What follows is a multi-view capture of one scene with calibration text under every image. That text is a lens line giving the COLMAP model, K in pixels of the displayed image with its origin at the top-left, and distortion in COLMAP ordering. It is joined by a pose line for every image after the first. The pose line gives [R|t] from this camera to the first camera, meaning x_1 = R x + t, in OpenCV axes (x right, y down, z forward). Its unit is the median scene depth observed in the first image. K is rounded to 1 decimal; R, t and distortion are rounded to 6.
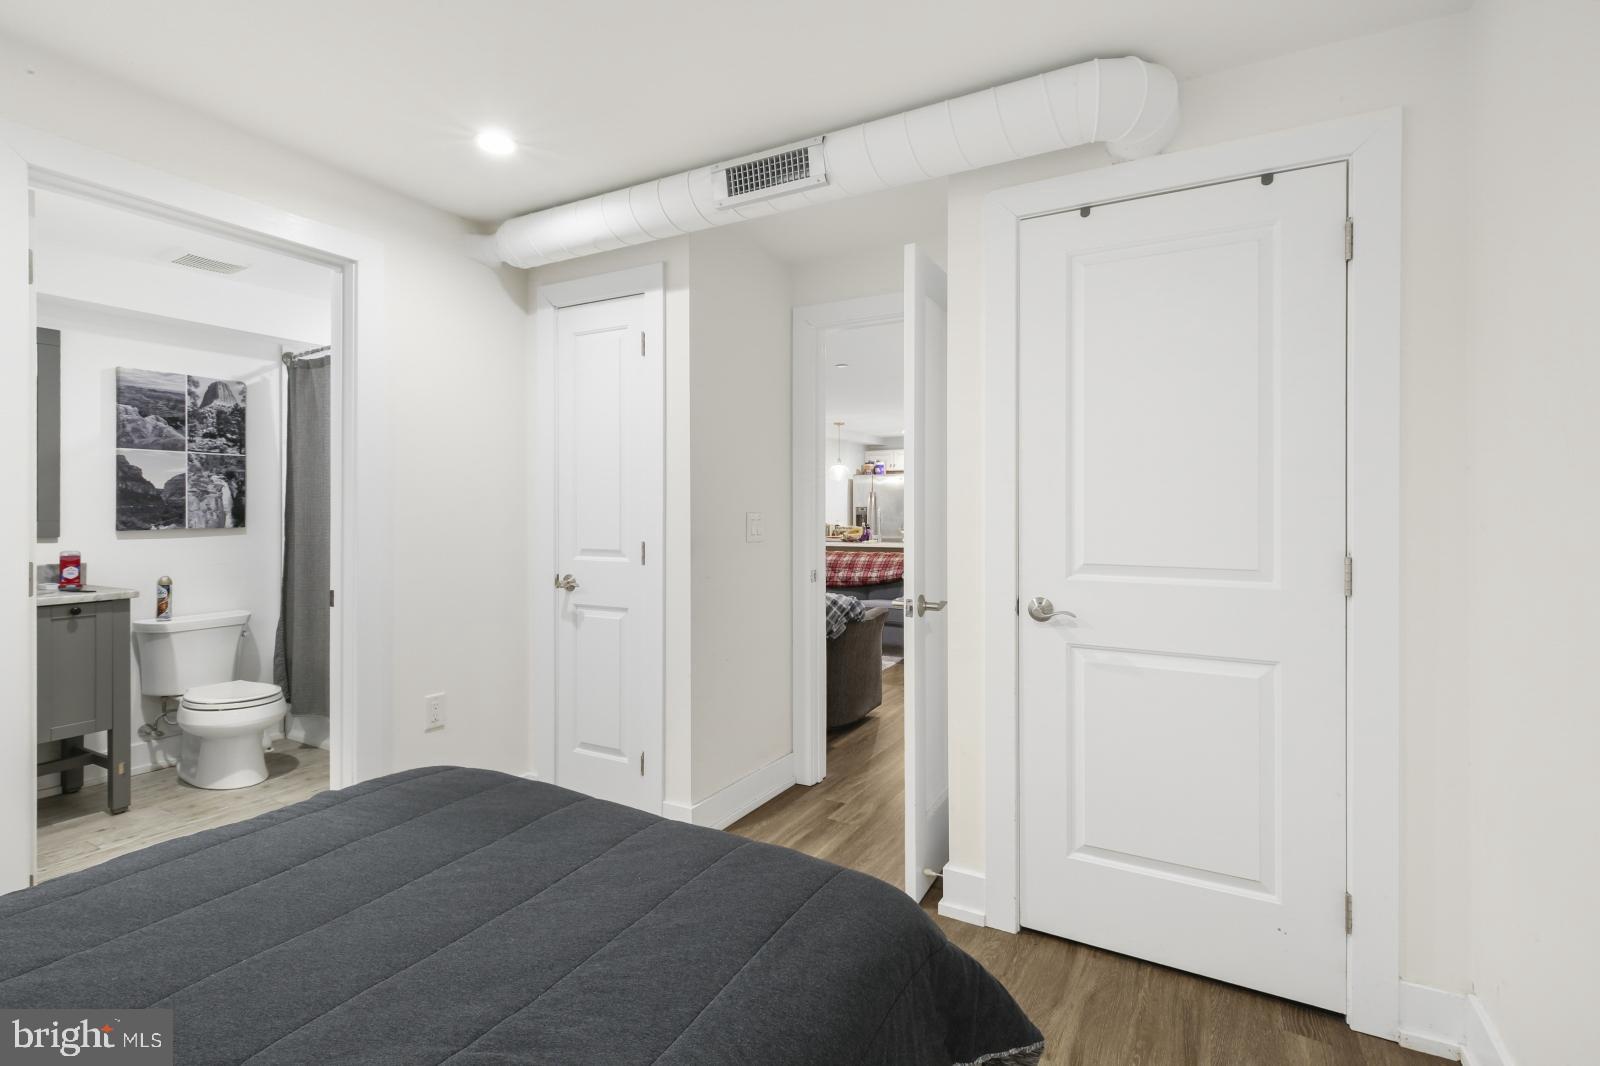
lens RADIAL K [[737.9, 0, 797.1], [0, 737.9, 500.9], [0, 0, 1]] dist [0.018815, -0.004912]
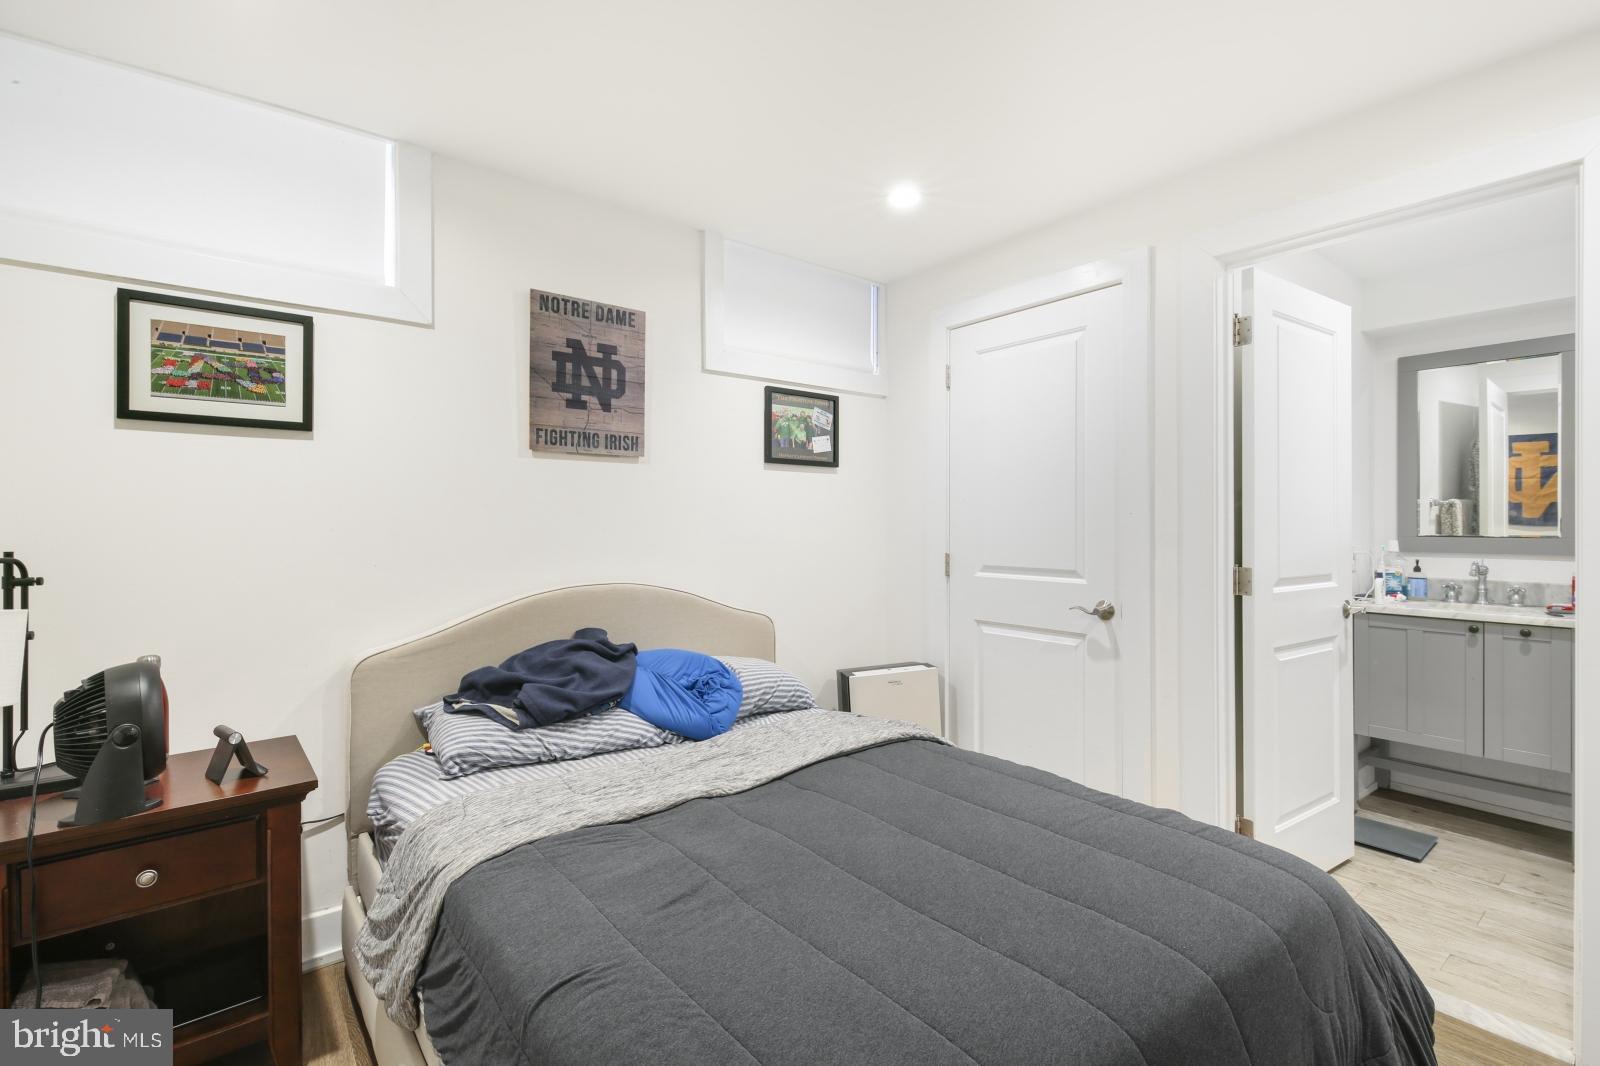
lens RADIAL K [[737.9, 0, 795.0], [0, 737.9, 522.9], [0, 0, 1]] dist [0.018815, -0.004912]
pose [[-0.377048, 0.003809, -0.926186, 0.210179], [0.006338, 0.999979, 0.001532, 0.000473], [0.926172, -0.005292, -0.377064, 0.402900]]
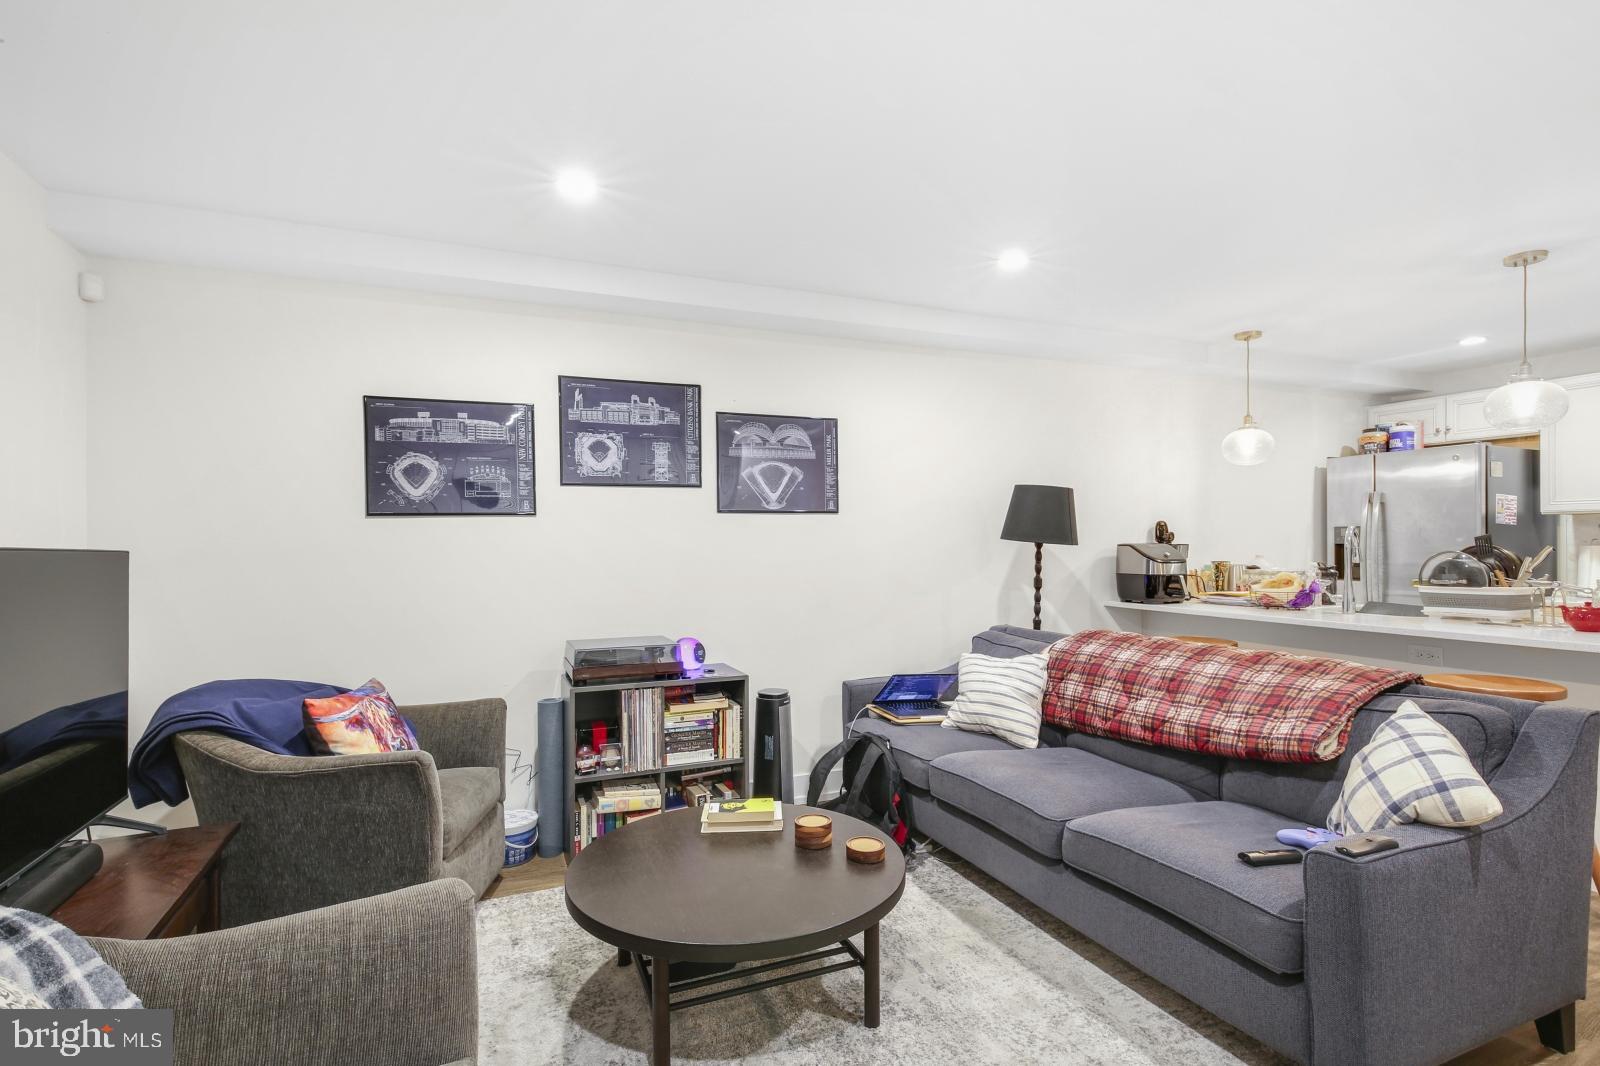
lens RADIAL K [[737.9, 0, 841.9], [0, 737.9, 544.7], [0, 0, 1]] dist [0.018815, -0.004912]
pose [[0.792512, 0.005392, -0.609833, 0.340325], [0.008604, 0.999763, 0.020020, 0.021096], [0.609796, -0.021113, 0.792277, 1.265797]]
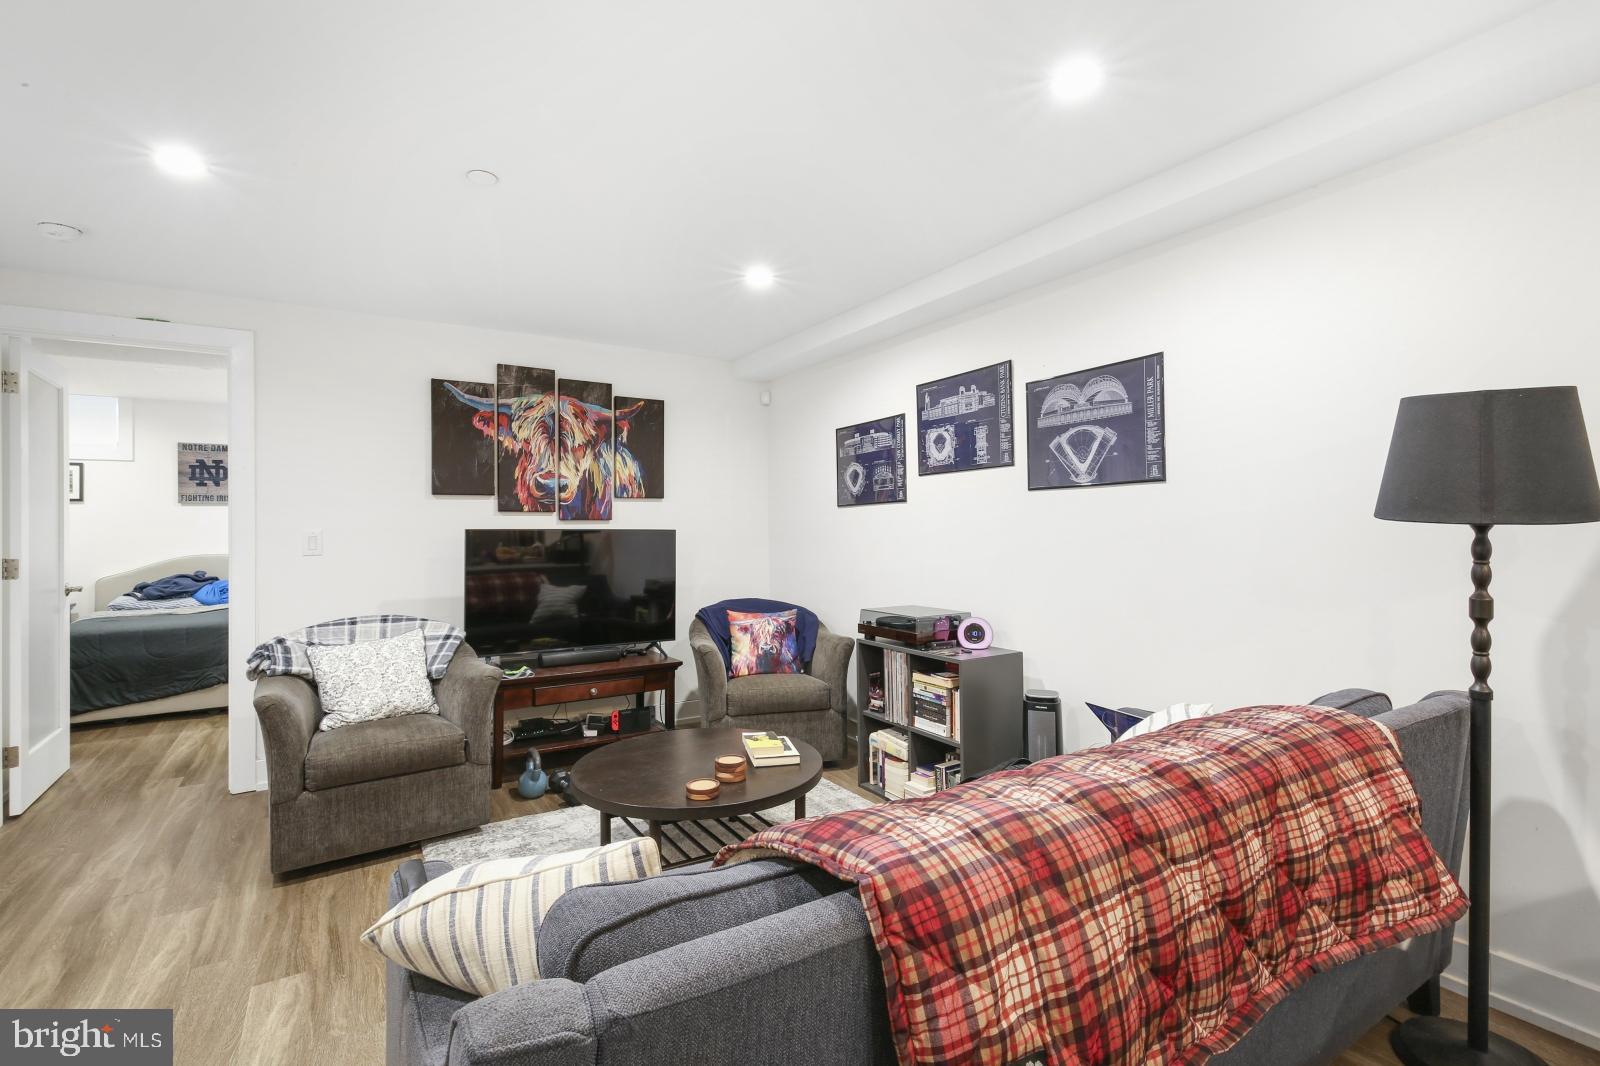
lens RADIAL K [[737.9, 0, 796.2], [0, 737.9, 520.5], [0, 0, 1]] dist [0.018815, -0.004912]
pose [[-0.476762, 0.001397, -0.879031, 0.539447], [0.026645, 0.999562, -0.012863, 0.036709], [0.878628, -0.029554, -0.476591, 2.065601]]
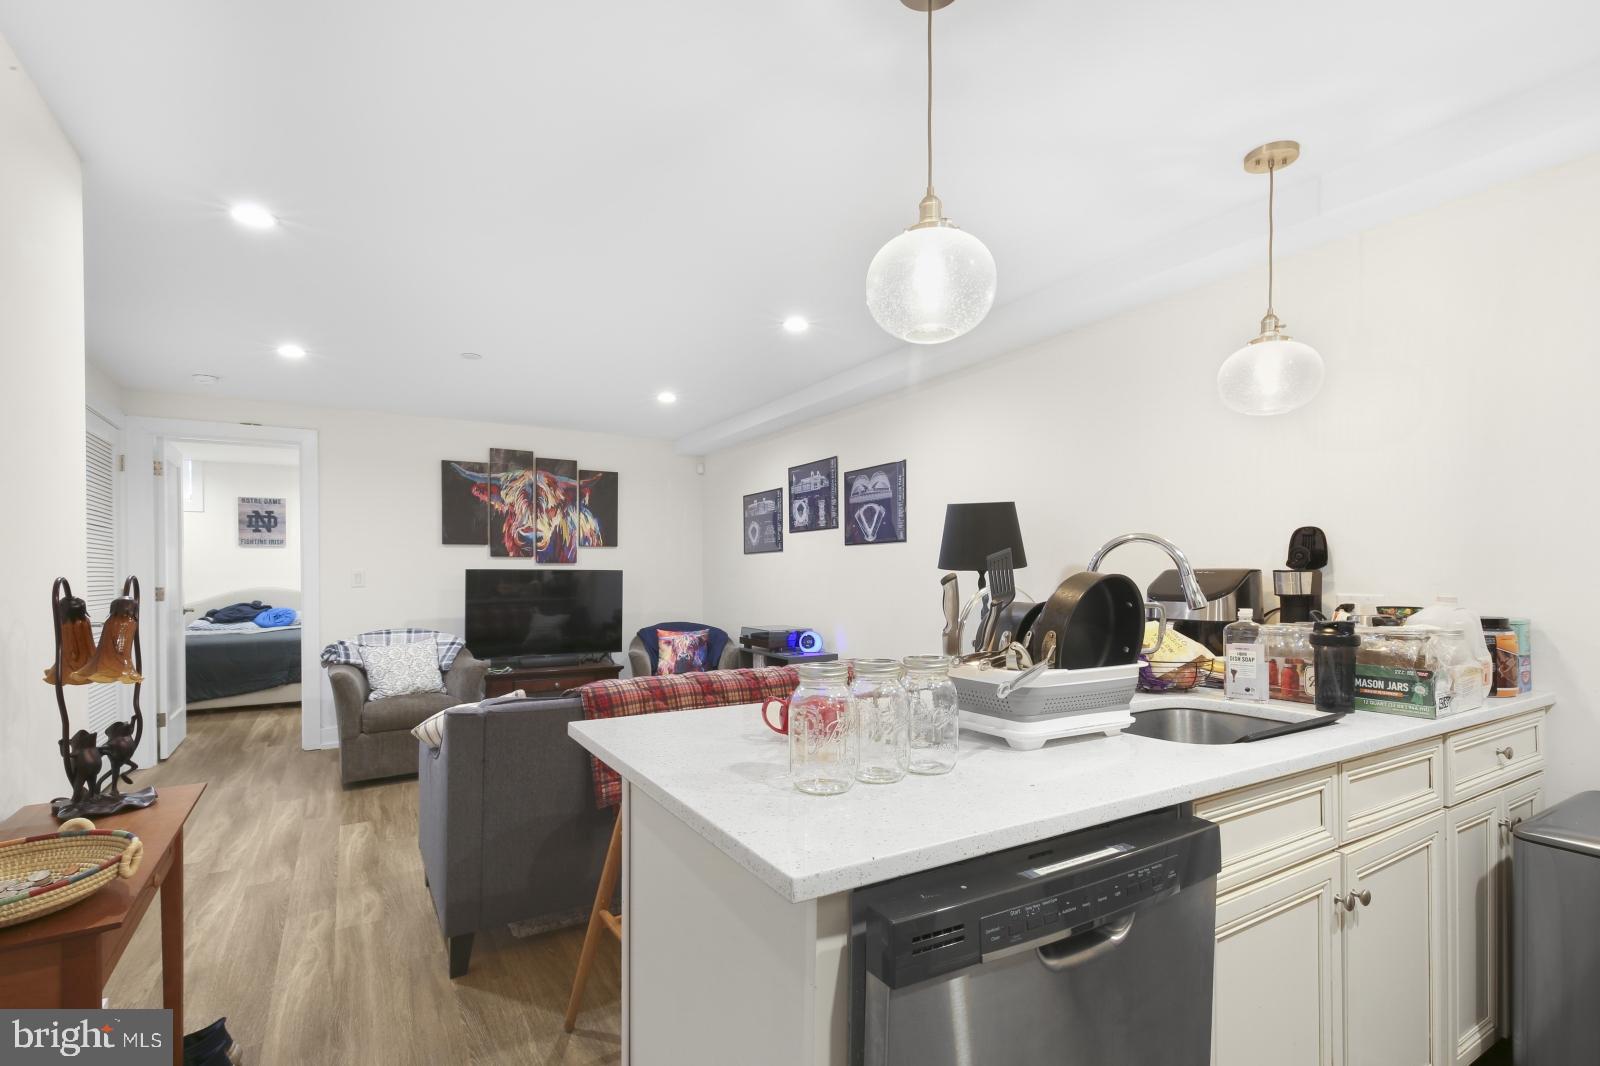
lens RADIAL K [[737.9, 0, 807.1], [0, 737.9, 573.7], [0, 0, 1]] dist [0.018815, -0.004912]
pose [[-0.479999, 0.013854, -0.877159, 0.800178], [0.020731, 0.999775, 0.004446, 0.039843], [0.877024, -0.016050, -0.480179, 2.445261]]
